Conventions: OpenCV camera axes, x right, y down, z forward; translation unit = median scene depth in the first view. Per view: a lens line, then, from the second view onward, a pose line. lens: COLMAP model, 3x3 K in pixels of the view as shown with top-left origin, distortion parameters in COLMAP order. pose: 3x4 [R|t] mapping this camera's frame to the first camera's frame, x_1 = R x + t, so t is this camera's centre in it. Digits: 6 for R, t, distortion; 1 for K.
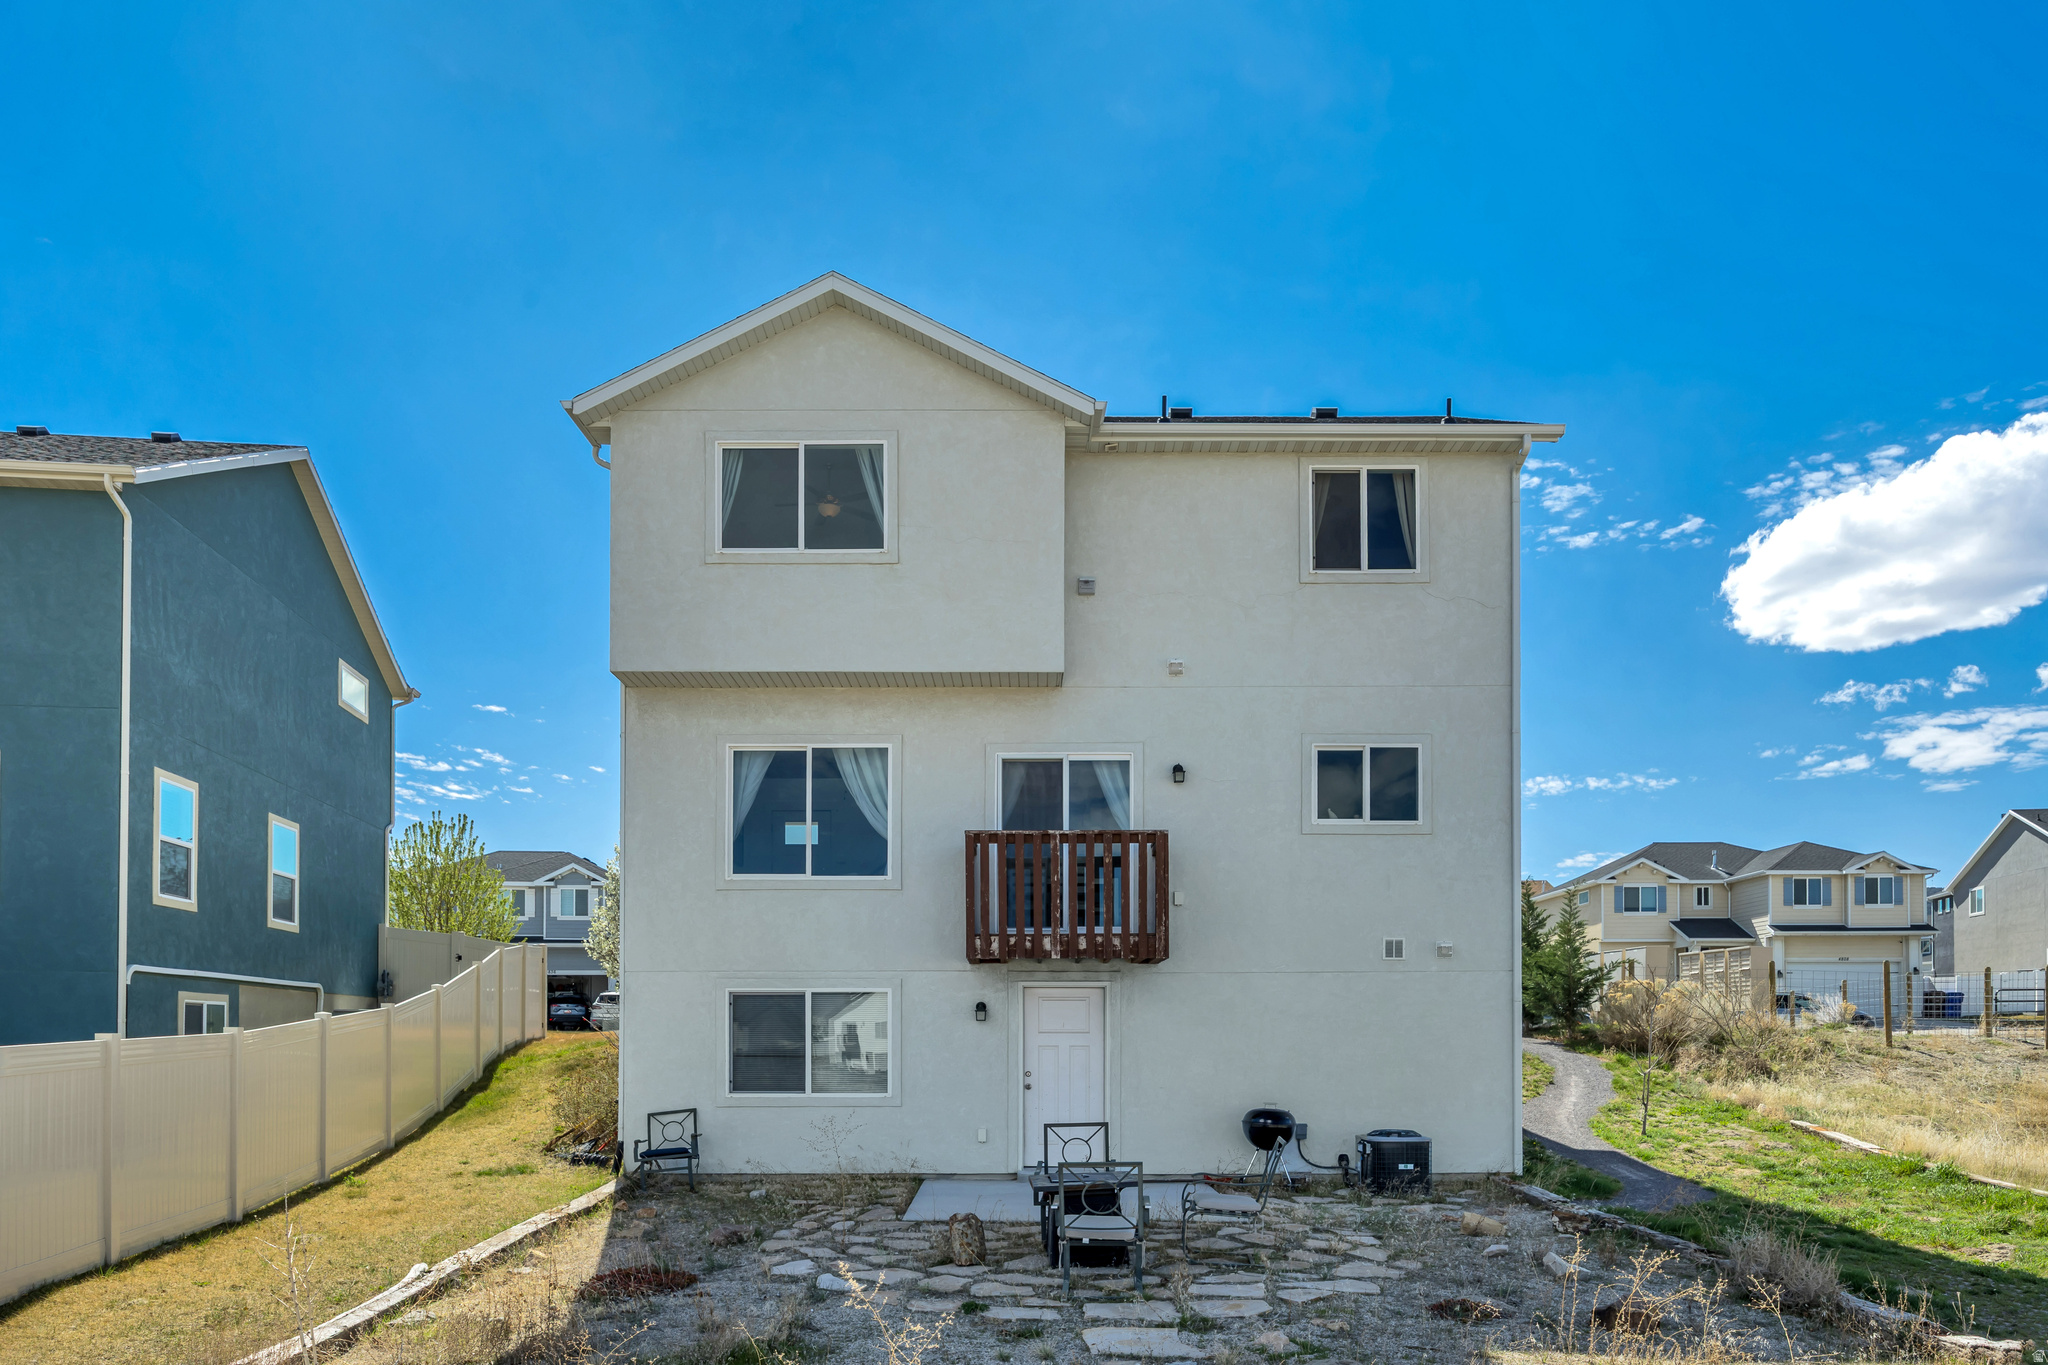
lens RADIAL K [[1362.6, 0, 1021.2], [0, 1362.6, 680.7], [0, 0, 1]] dist [-0.003754, -0.003439]
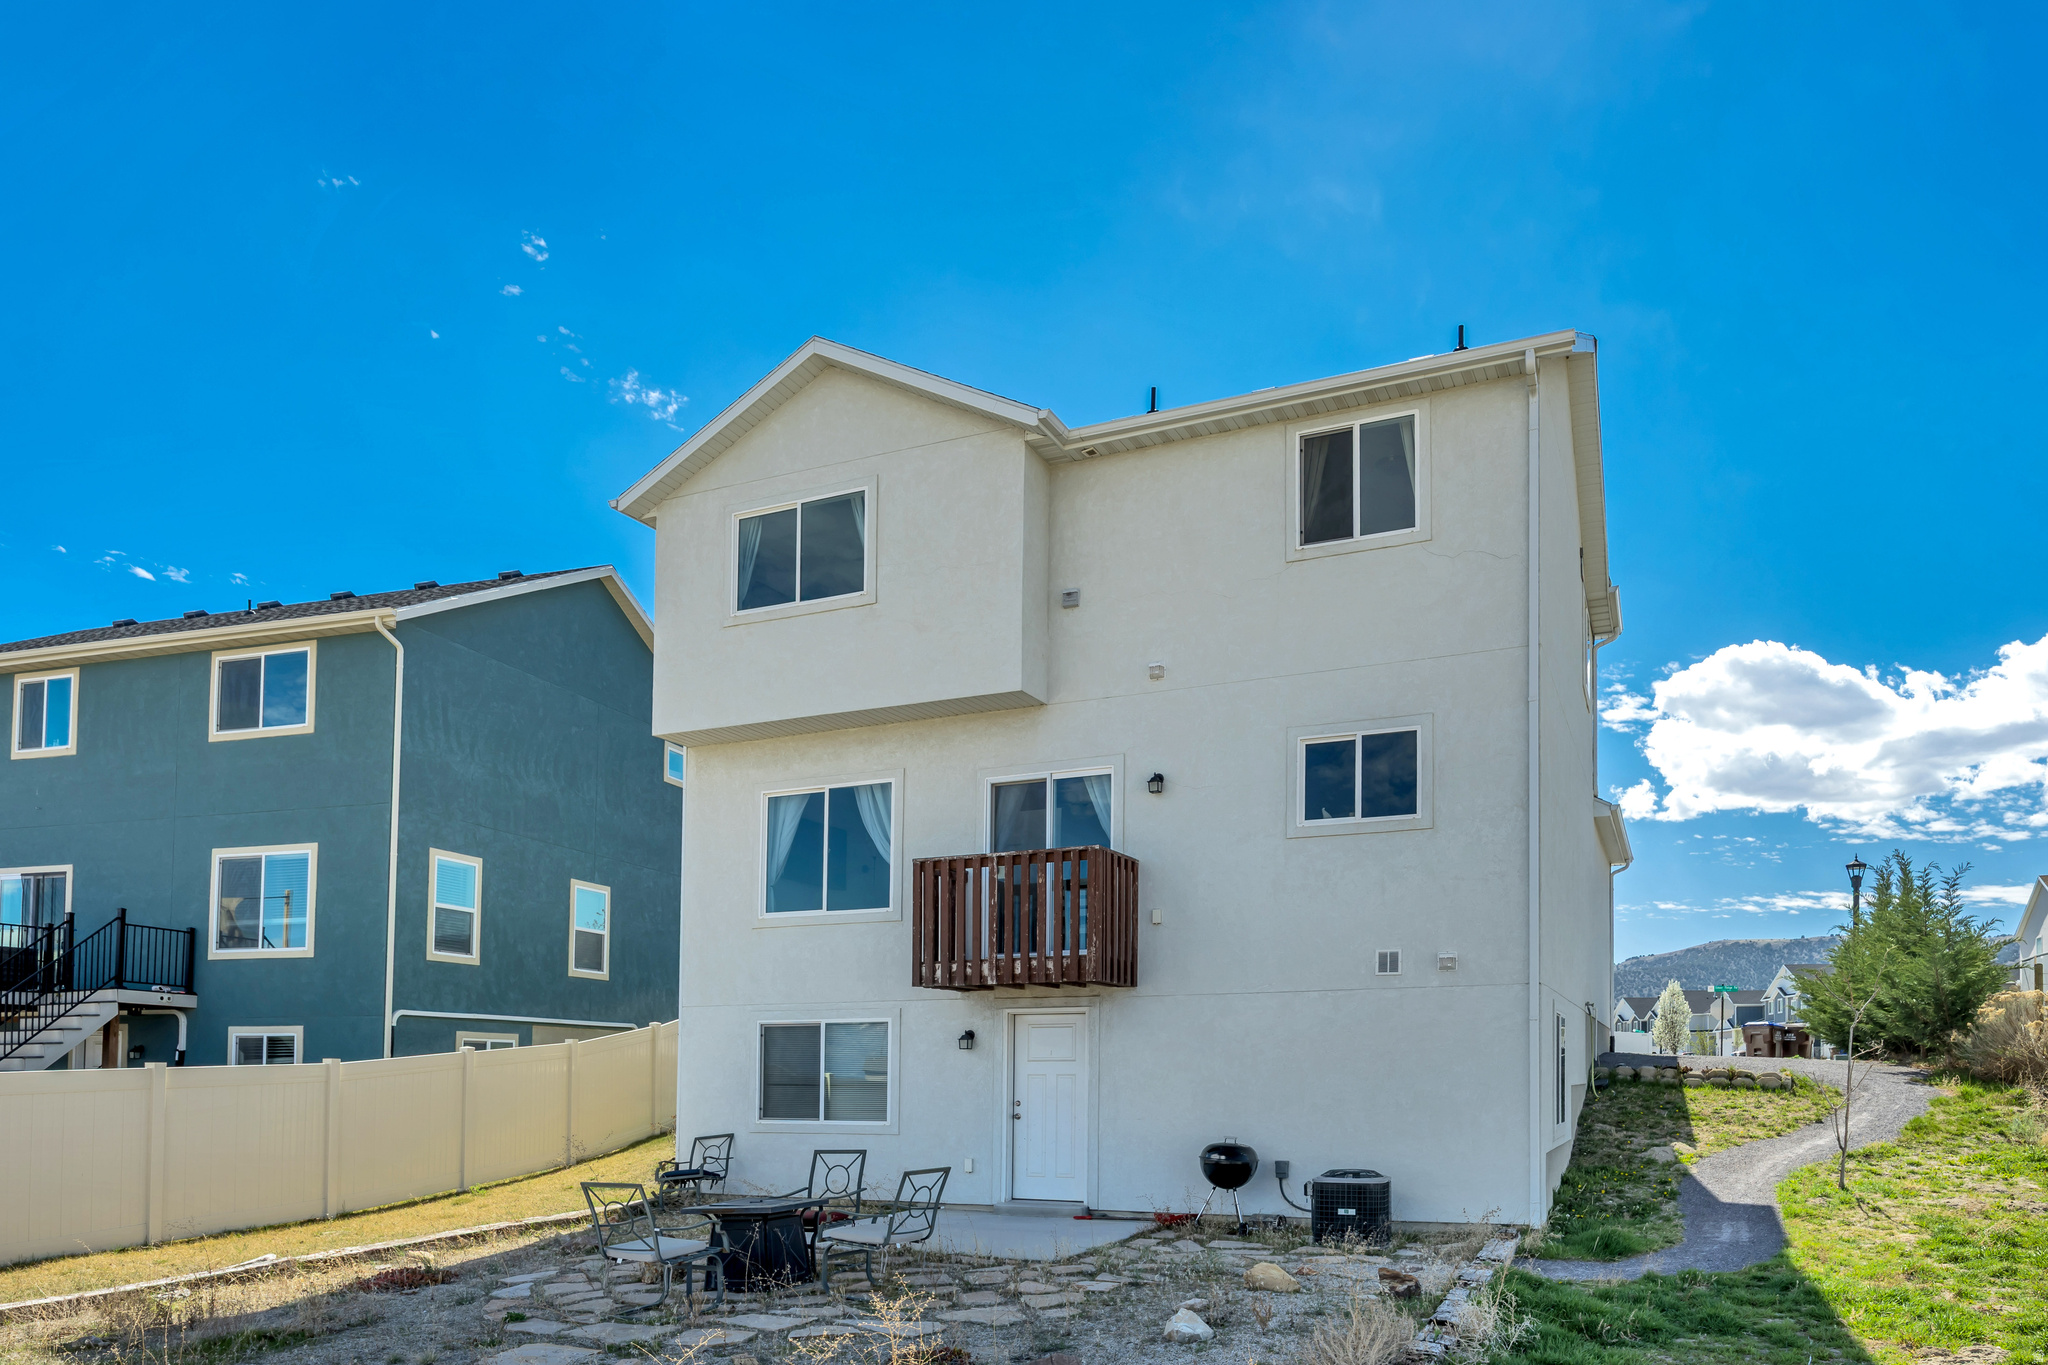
lens RADIAL K [[1362.6, 0, 1021.8], [0, 1362.6, 683.6], [0, 0, 1]] dist [-0.003754, -0.003439]
pose [[0.911851, -0.114316, -0.394283, 0.405003], [0.105170, 0.993444, -0.044808, 0.031789], [0.396820, -0.000608, 0.917896, 0.098242]]
